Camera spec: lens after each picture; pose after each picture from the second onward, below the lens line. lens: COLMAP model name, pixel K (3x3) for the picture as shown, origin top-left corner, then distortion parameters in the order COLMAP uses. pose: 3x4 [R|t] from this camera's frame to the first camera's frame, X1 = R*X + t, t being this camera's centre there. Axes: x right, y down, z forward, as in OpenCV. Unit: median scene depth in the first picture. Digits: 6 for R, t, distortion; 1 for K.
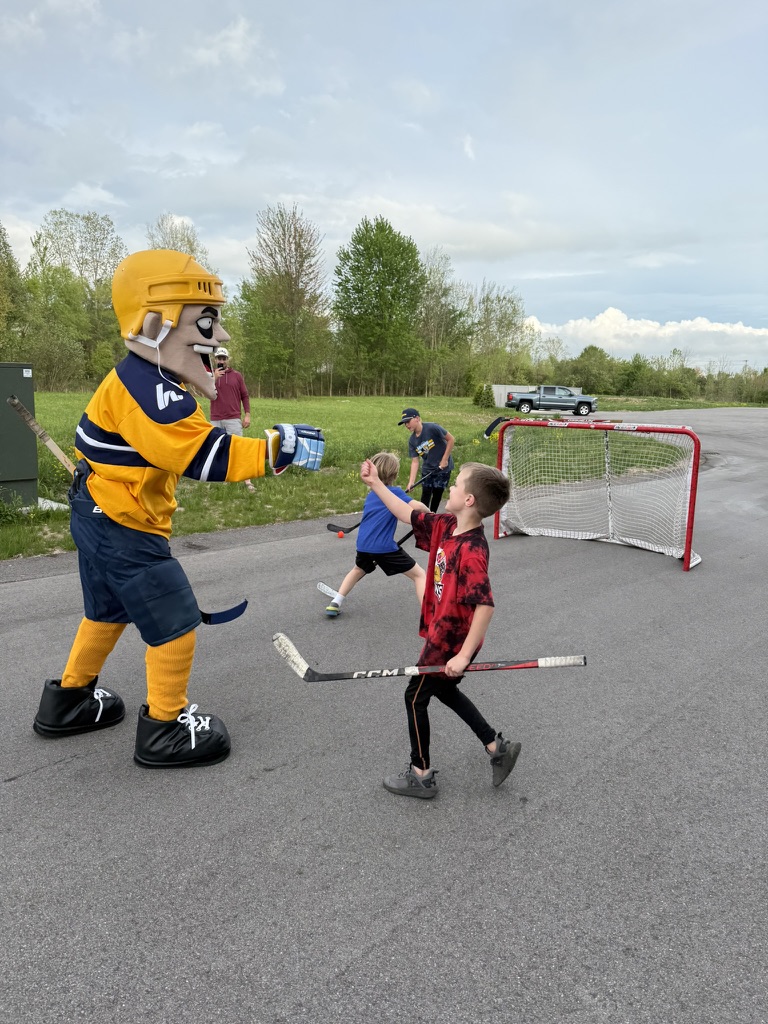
lens RADIAL K [[705.3, 0, 386.7], [0, 705.3, 531.1], [0, 0, 1]] dist [0.065866, -0.077631]
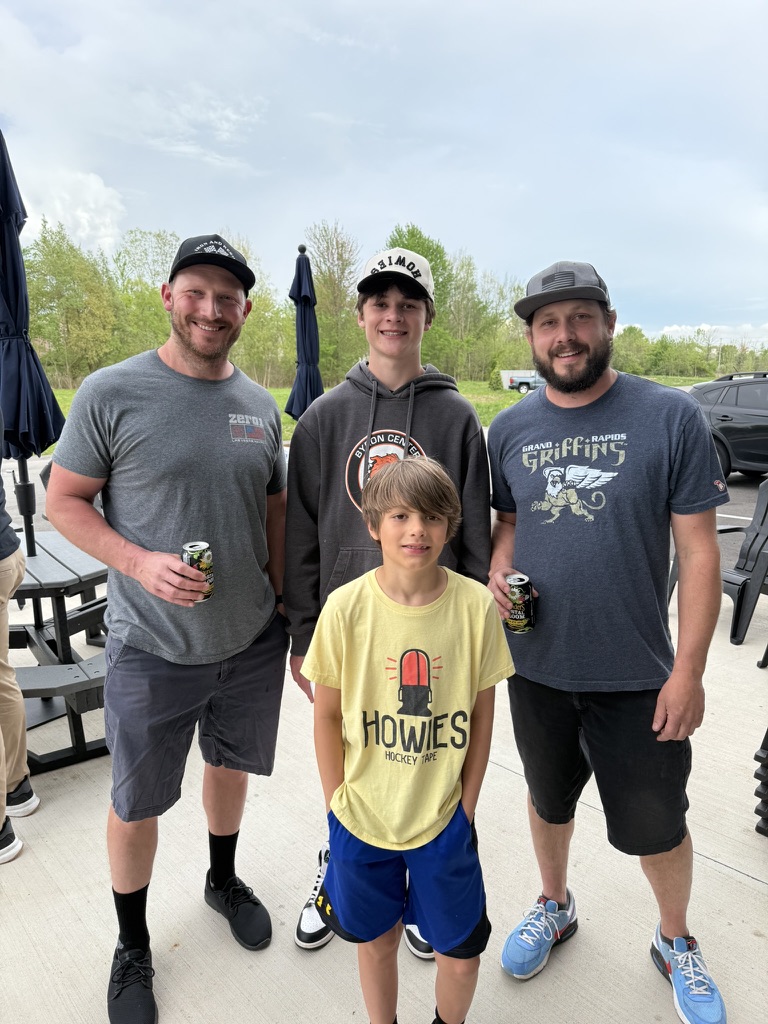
lens RADIAL K [[705.3, 0, 386.7], [0, 705.3, 531.1], [0, 0, 1]] dist [0.065866, -0.077631]
pose [[0.997709, -0.015566, -0.065836, 0.021629], [0.016783, 0.999698, 0.017962, 0.030712], [0.065536, -0.019025, 0.997669, -0.164646]]
